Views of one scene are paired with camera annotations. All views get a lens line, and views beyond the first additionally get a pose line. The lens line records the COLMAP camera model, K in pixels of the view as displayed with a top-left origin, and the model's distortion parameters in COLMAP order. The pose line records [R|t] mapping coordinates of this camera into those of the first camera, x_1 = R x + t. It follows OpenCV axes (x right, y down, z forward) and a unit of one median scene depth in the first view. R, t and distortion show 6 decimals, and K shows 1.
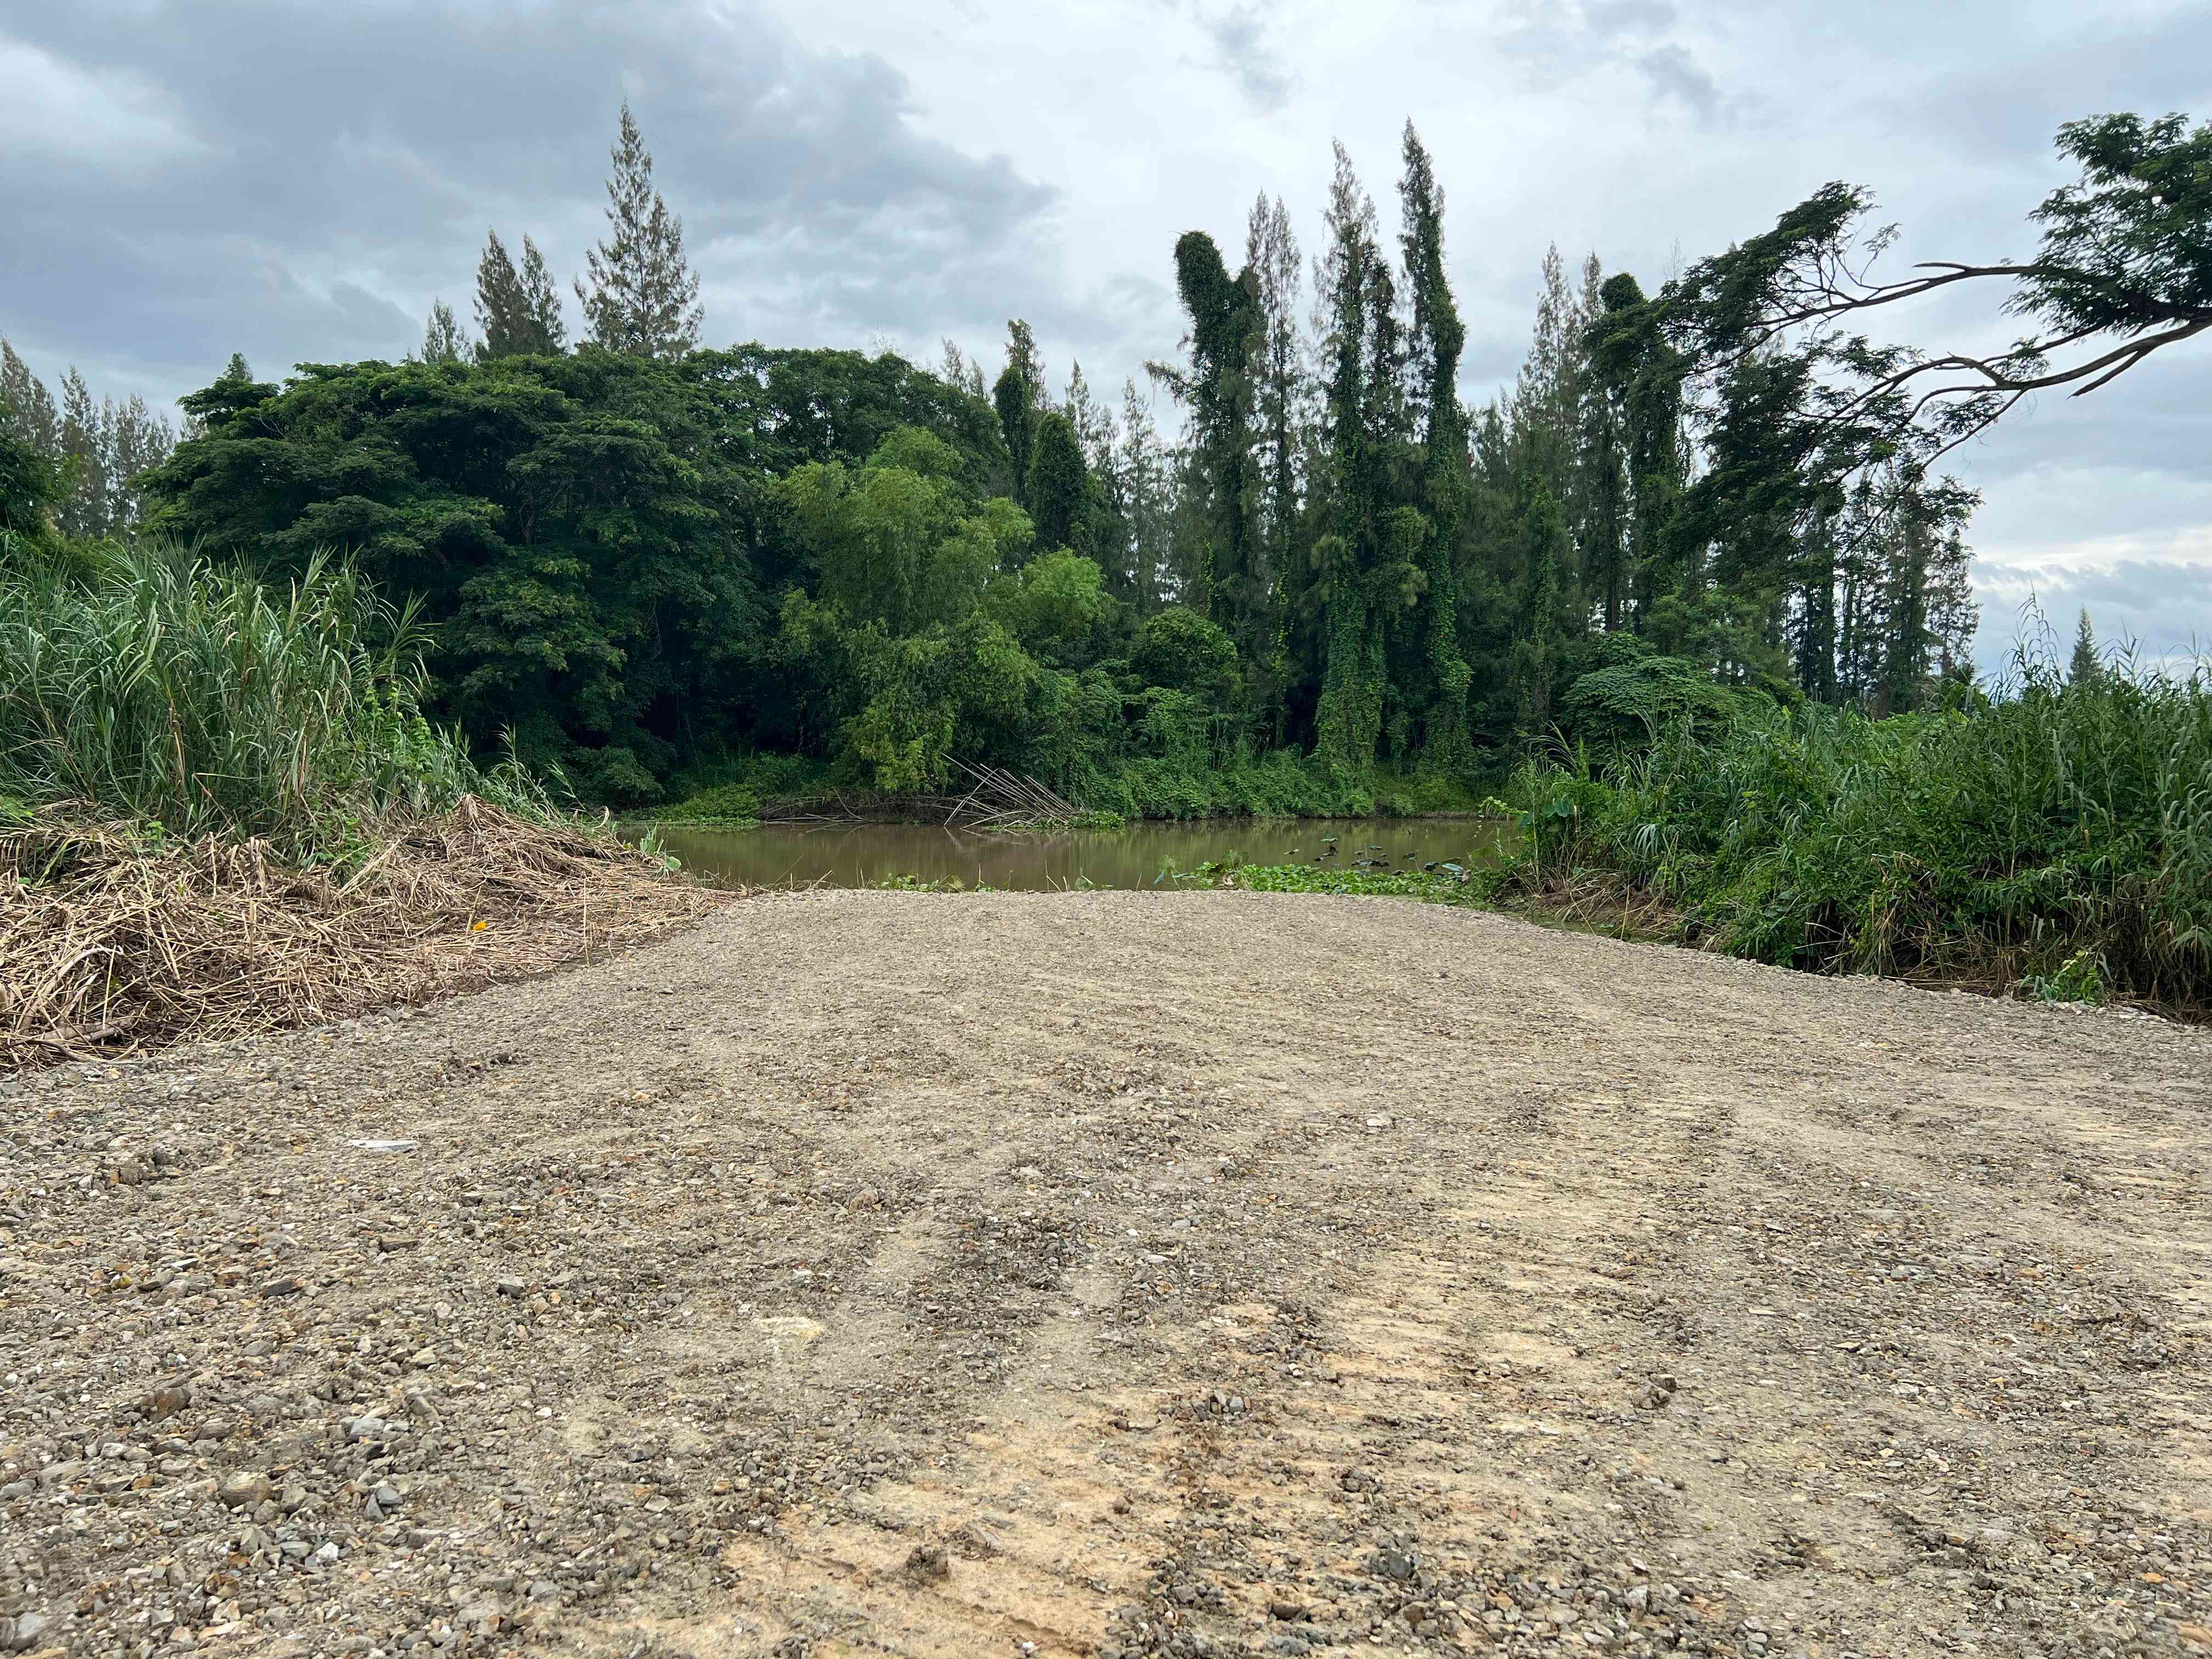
lens RADIAL K [[1896.2, 0, 1115.8], [0, 1896.2, 880.6], [0, 0, 1]] dist [0.007344, -0.006382]
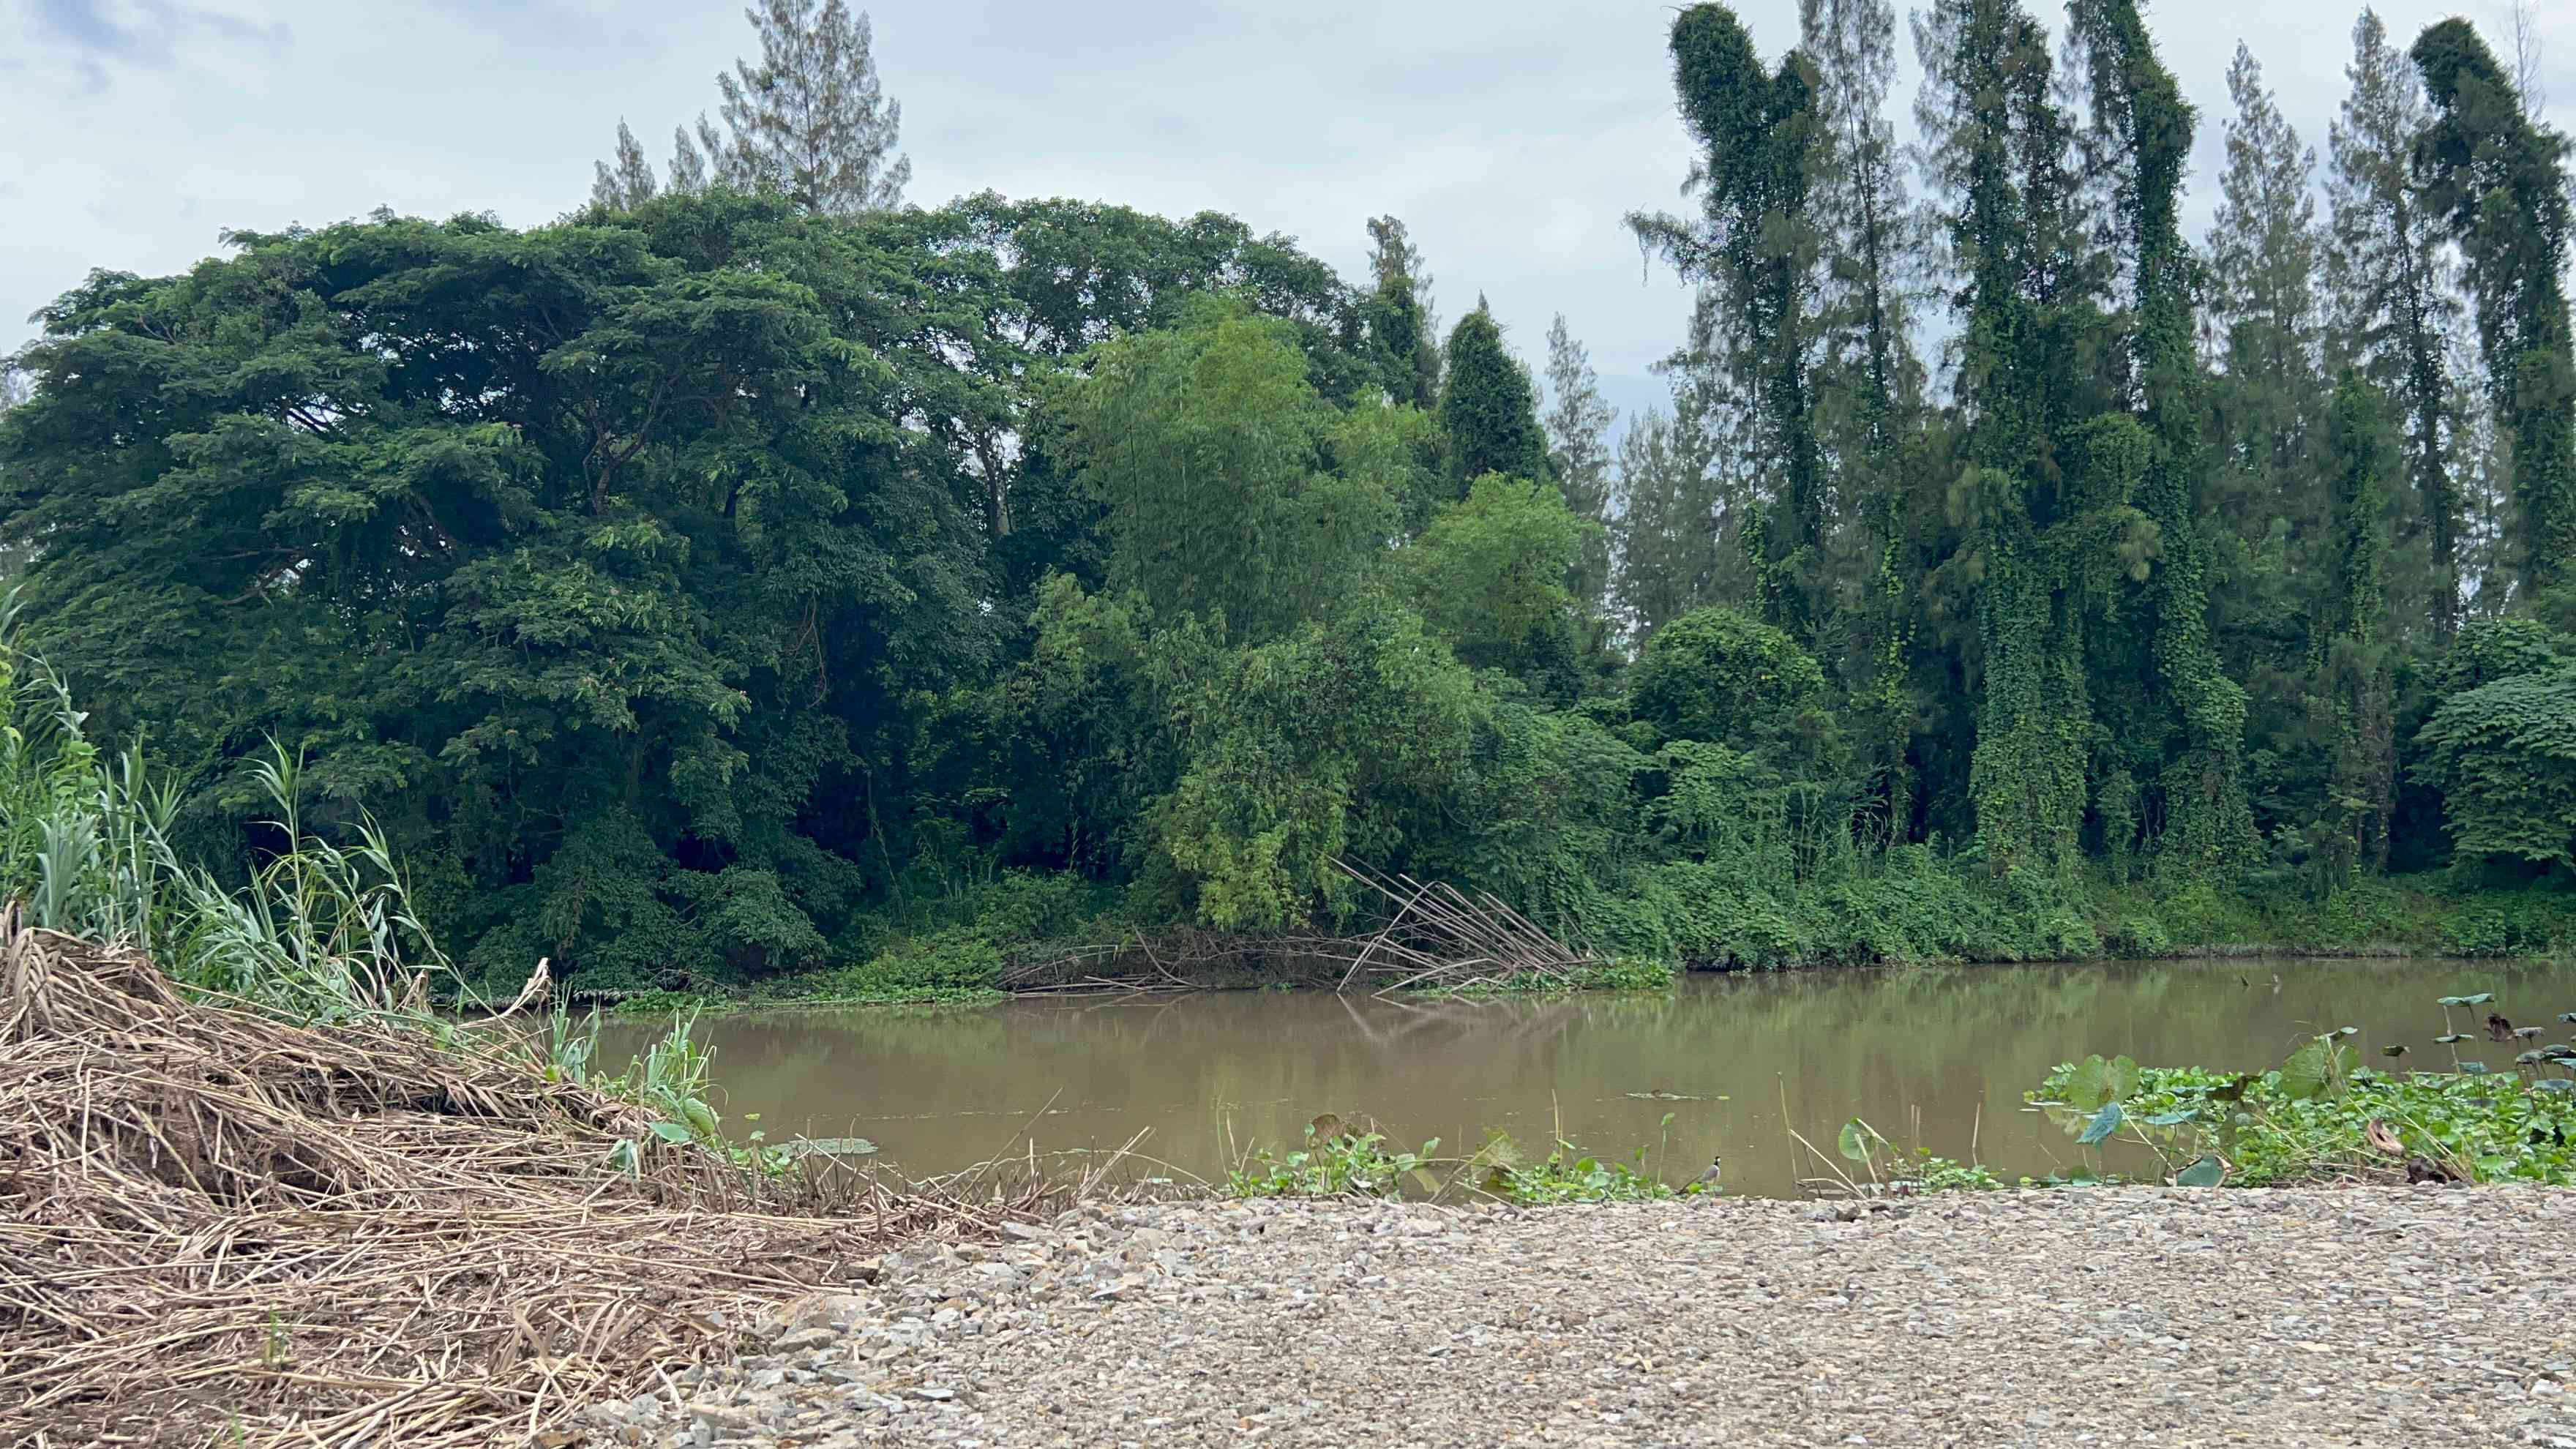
lens RADIAL K [[2592.3, 0, 1328.9], [0, 2592.3, 720.1], [0, 0, 1]] dist [0.173334, -0.524917]
pose [[0.997114, -0.033450, -0.068146, -0.031591], [0.024184, 0.990886, -0.132516, -0.006121], [0.071957, 0.130485, 0.988836, 0.208988]]
